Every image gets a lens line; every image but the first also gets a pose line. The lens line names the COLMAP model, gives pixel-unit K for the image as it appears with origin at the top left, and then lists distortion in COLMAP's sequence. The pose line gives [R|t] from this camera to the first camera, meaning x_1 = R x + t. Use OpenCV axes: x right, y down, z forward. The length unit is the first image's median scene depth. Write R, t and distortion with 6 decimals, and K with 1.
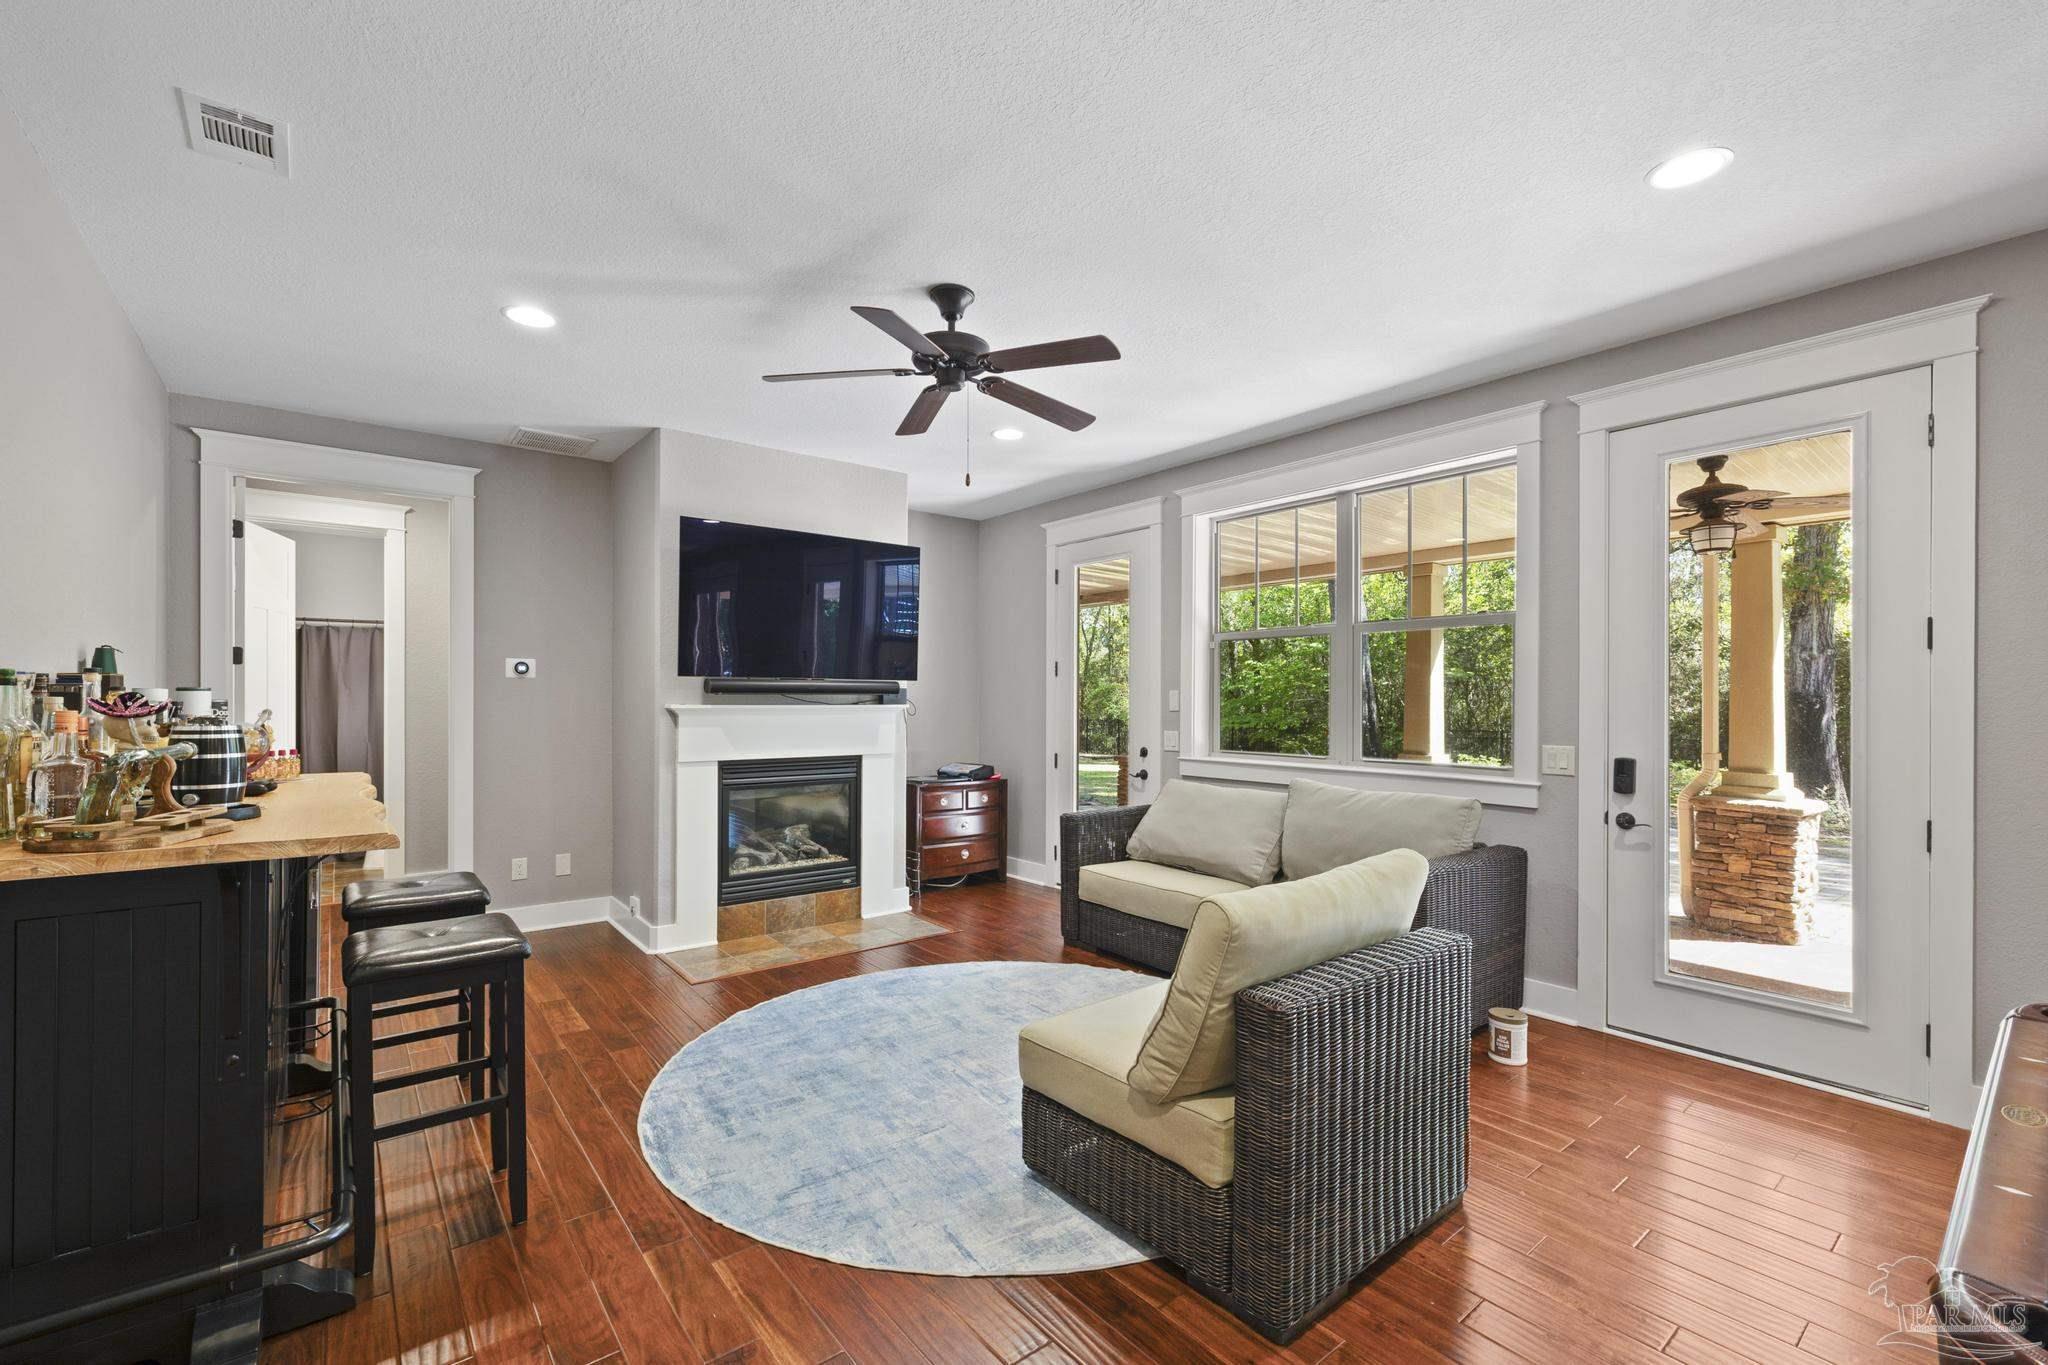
lens RADIAL K [[866.1, 0, 1015.2], [0, 866.1, 695.5], [0, 0, 1]] dist [0.001535, 0.000464]
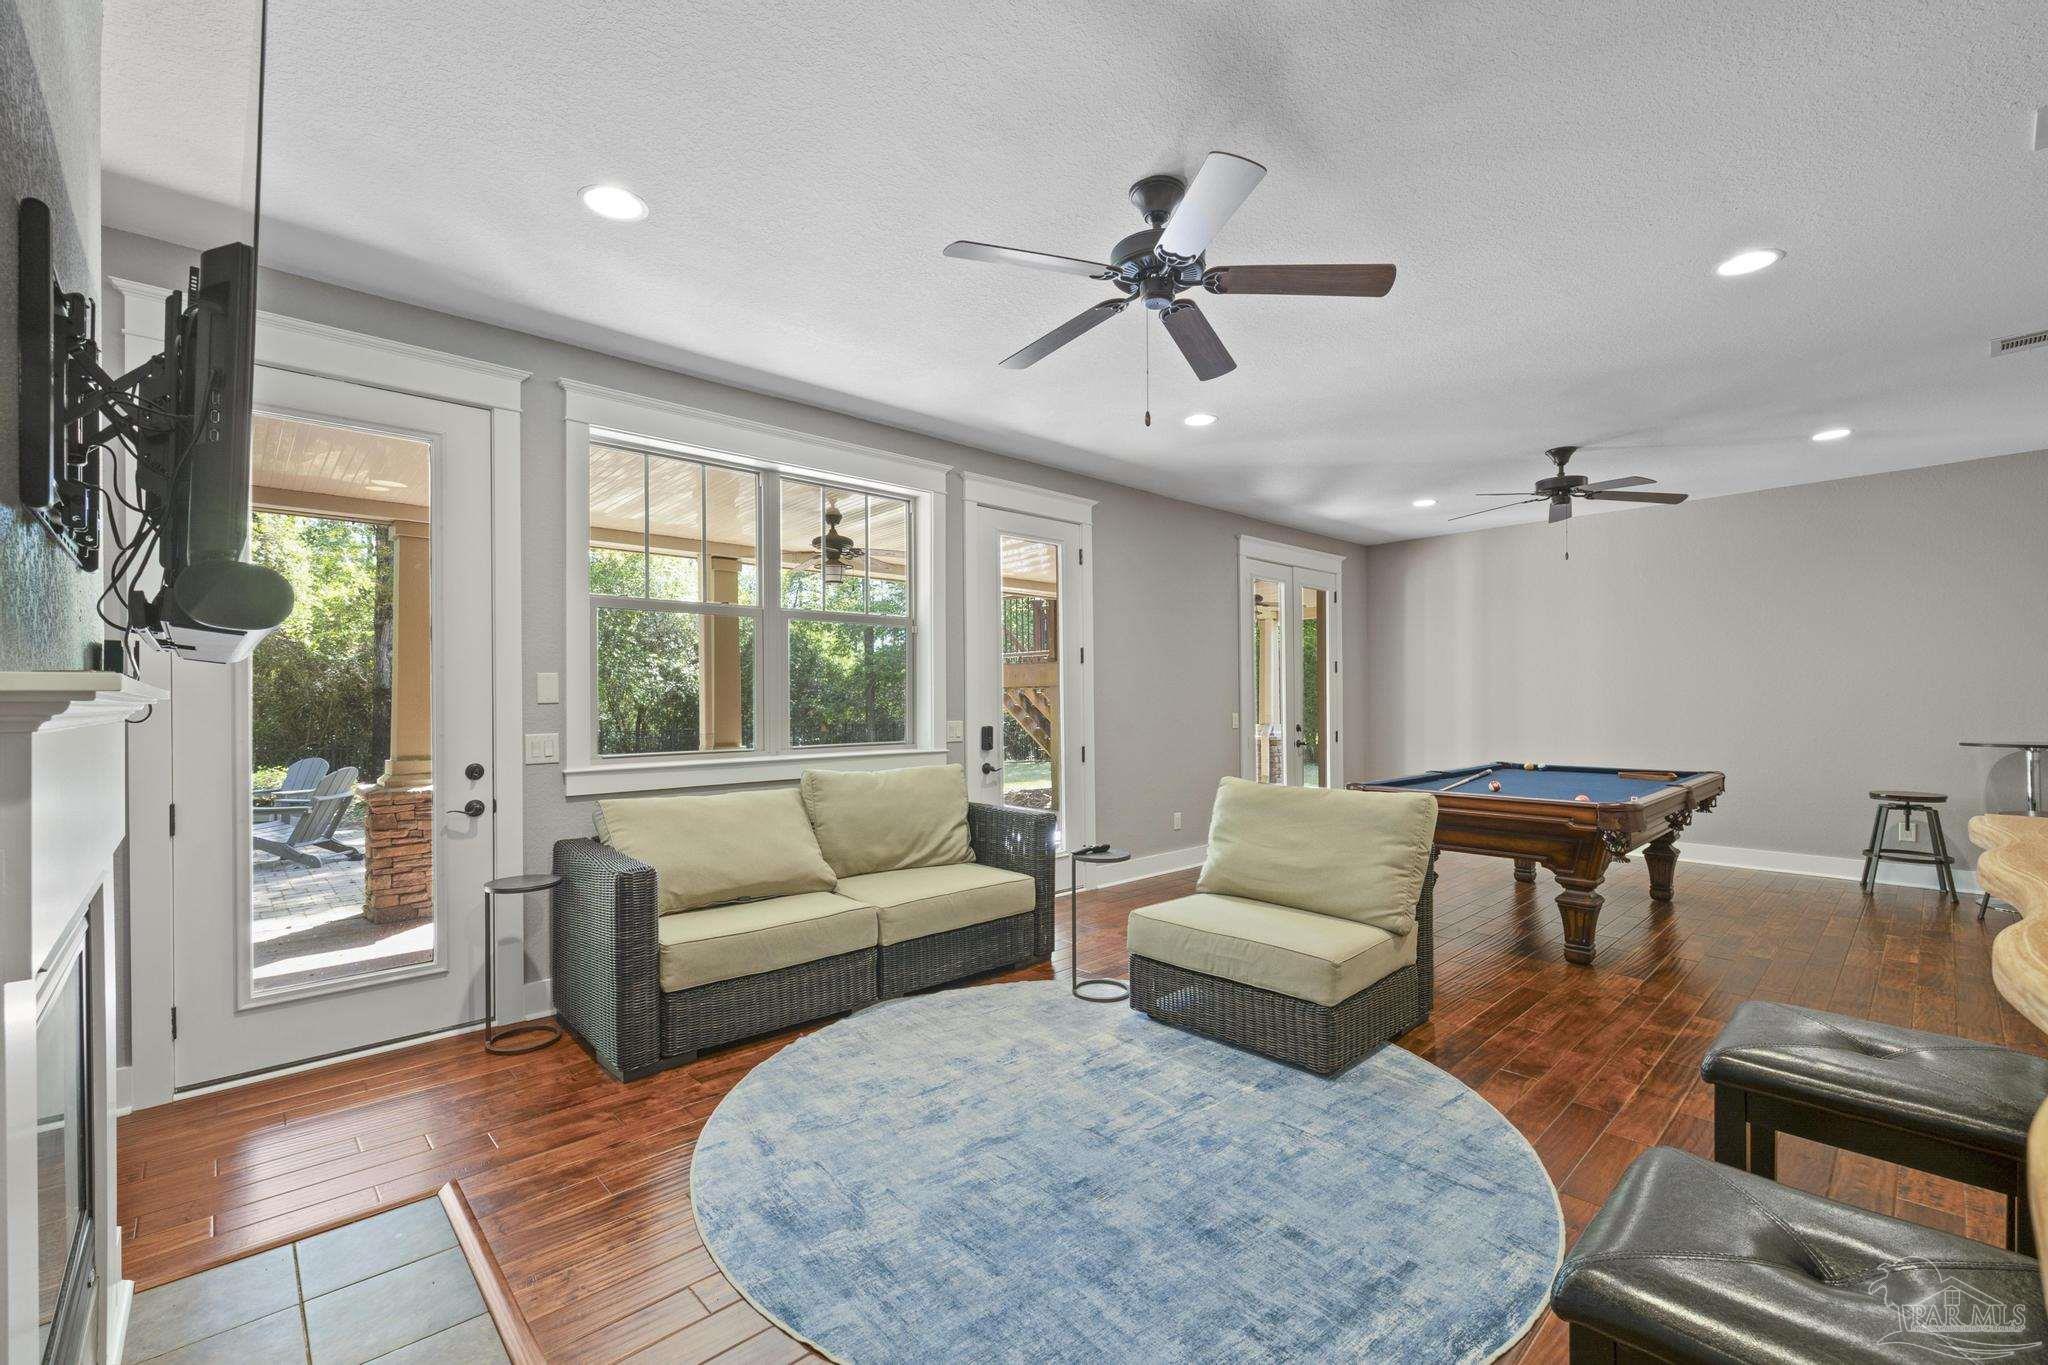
lens RADIAL K [[866.1, 0, 1010.4], [0, 866.1, 695.2], [0, 0, 1]] dist [0.001535, 0.000464]
pose [[-0.079639, -0.001402, 0.996823, -0.715609], [-0.001180, 0.999998, 0.001312, 0.014920], [-0.996823, -0.001071, -0.079640, 0.968663]]
